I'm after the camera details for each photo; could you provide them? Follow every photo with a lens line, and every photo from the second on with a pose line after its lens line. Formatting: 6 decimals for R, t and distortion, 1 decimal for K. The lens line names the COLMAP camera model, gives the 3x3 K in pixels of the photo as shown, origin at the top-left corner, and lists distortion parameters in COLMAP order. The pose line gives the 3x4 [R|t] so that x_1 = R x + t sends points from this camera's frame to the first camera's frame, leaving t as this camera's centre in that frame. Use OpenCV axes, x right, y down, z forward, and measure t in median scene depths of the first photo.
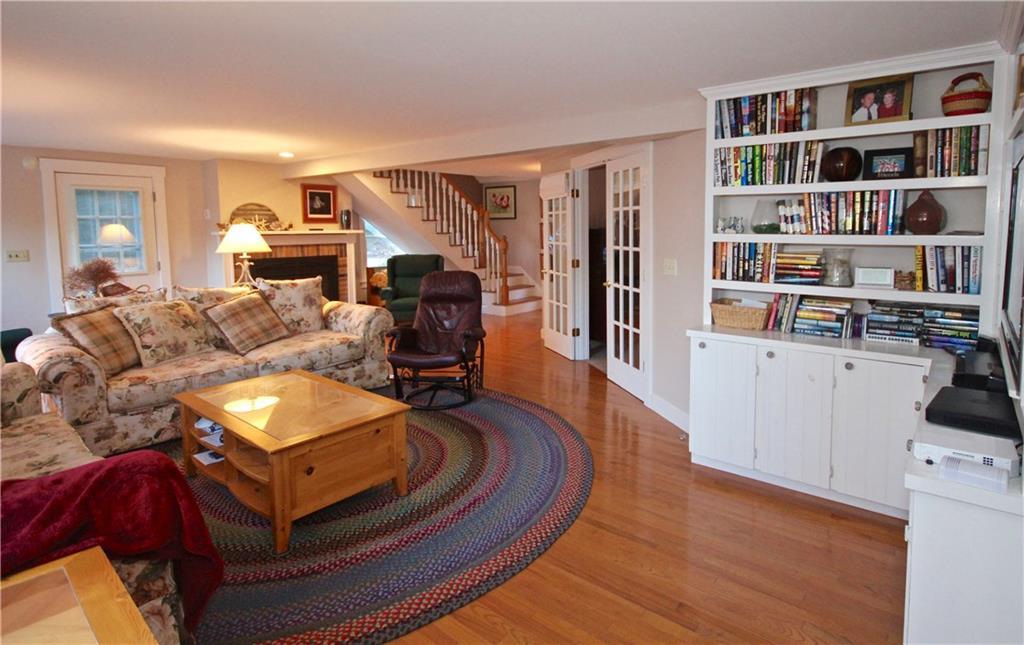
lens RADIAL K [[530.3, 0, 578.2], [0, 530.3, 266.2], [0, 0, 1]] dist [0.000891, -0.004124]
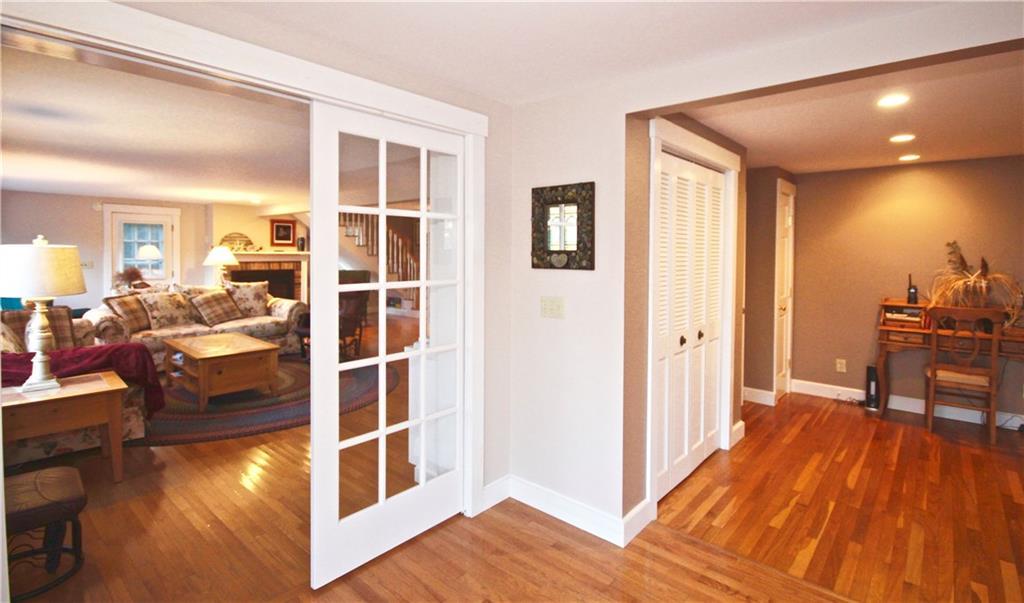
lens RADIAL K [[484.6, 0, 514.7], [0, 484.6, 259.3], [0, 0, 1]] dist [-0.005795, 0.000113]
pose [[0.996305, 0.014507, -0.084646, 0.379885], [-0.019529, 0.998078, -0.058809, 0.026788], [0.083630, 0.060244, 0.994674, -0.372556]]
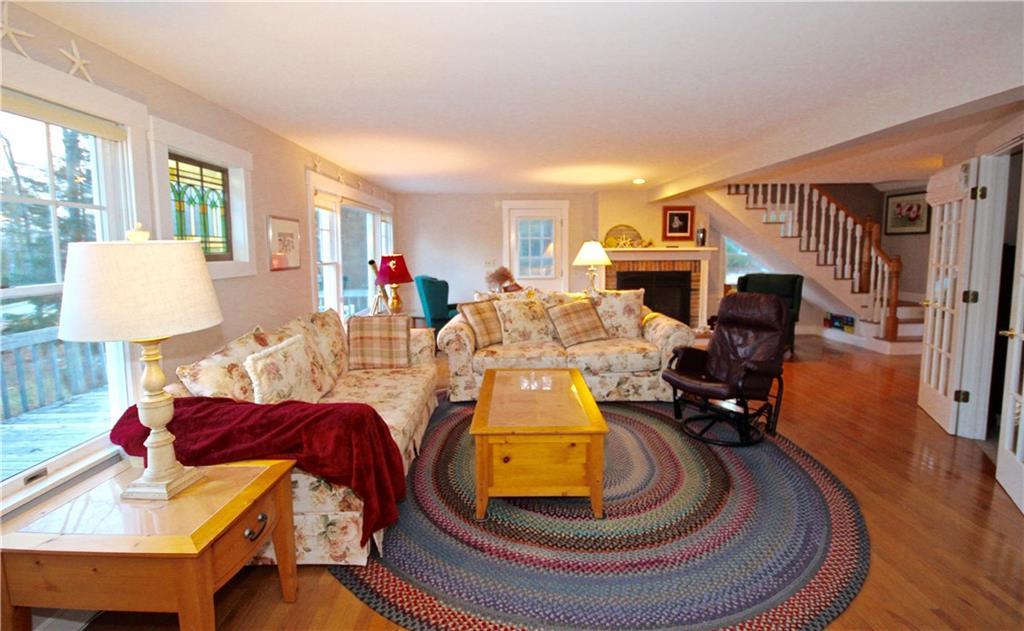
lens RADIAL K [[474.8, 0, 518.2], [0, 474.8, 292.2], [0, 0, 1]] dist [0.001496, -0.001034]
pose [[0.612177, 0.075158, -0.787141, 0.146288], [-0.055930, 0.997095, 0.051707, -0.012000], [0.788741, 0.012371, 0.614602, 0.206792]]
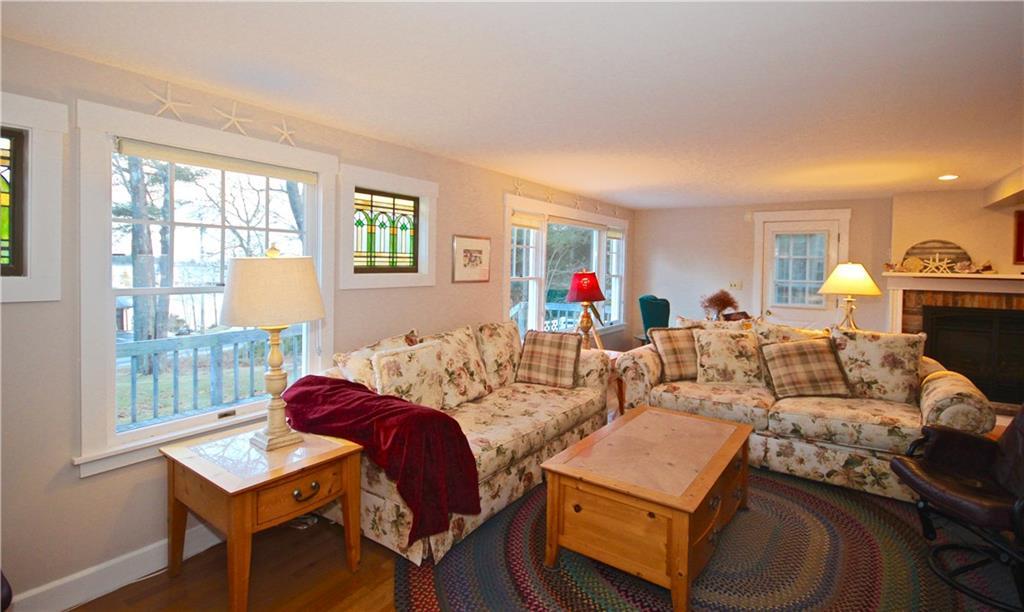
lens RADIAL K [[494.6, 0, 516.2], [0, 494.6, 271.9], [0, 0, 1]] dist [0.001500, 0.000420]
pose [[0.040710, 0.024160, -0.998879, 0.211164], [-0.091107, 0.995633, 0.020368, -0.032445], [0.995009, 0.090176, 0.042734, 0.423732]]
